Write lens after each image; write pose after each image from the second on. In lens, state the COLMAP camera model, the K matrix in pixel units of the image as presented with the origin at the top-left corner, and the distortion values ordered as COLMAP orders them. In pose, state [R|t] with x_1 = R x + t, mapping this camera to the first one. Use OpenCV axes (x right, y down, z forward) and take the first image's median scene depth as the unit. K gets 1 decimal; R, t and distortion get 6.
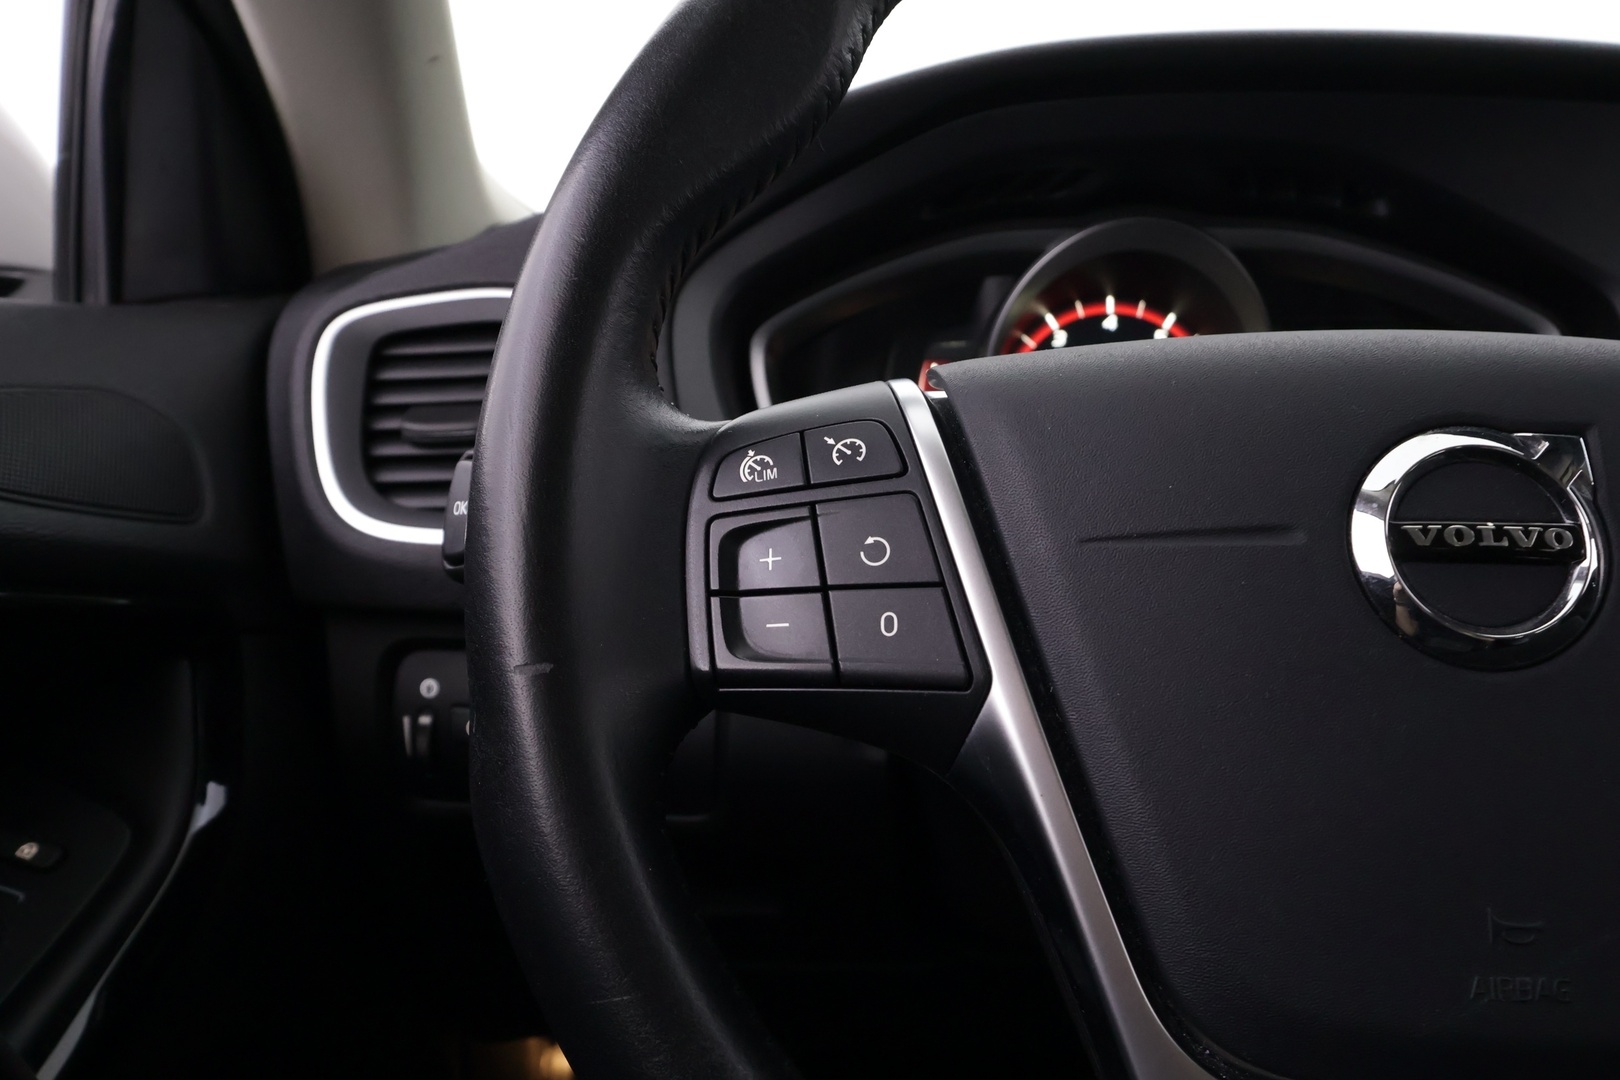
lens RADIAL K [[1270.6, 0, 812.0], [0, 1270.6, 529.4], [0, 0, 1]] dist [-0.002562, -0.008614]
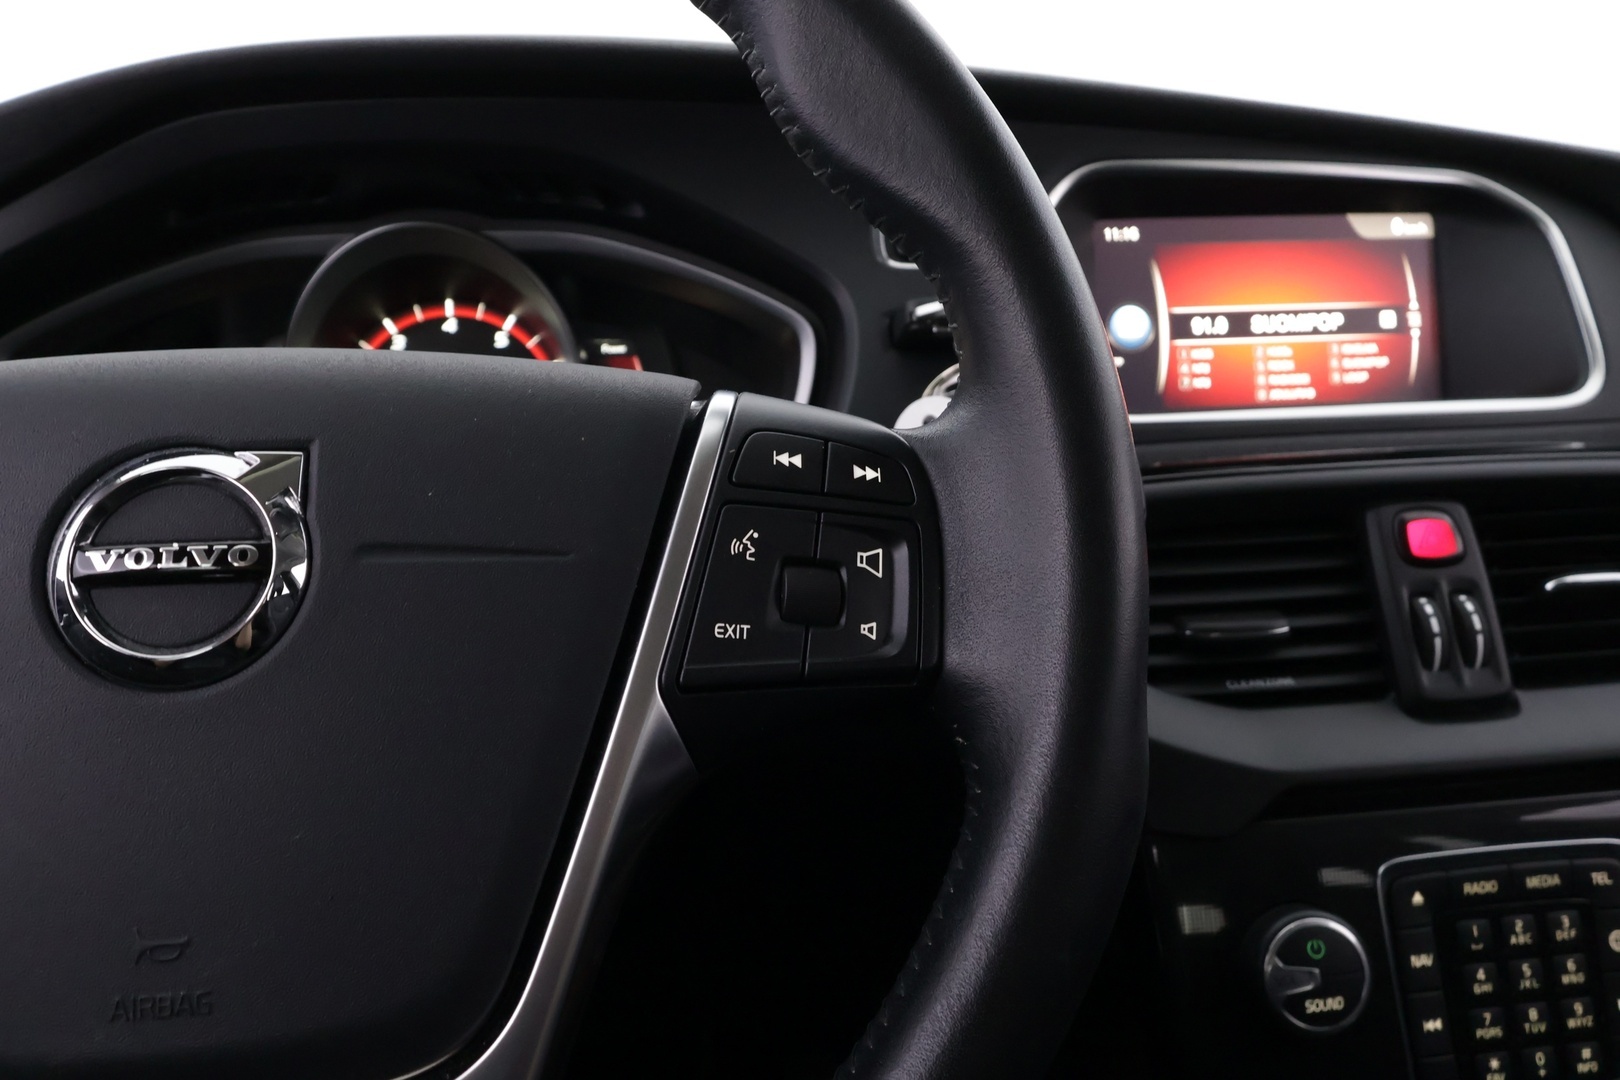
lens RADIAL K [[1270.6, 0, 797.3], [0, 1270.6, 536.6], [0, 0, 1]] dist [-0.002562, -0.008614]
pose [[0.986175, -0.051284, 0.157572, 0.378617], [0.049000, 0.998630, 0.018351, -0.002479], [-0.158297, -0.010376, 0.987337, -0.032828]]
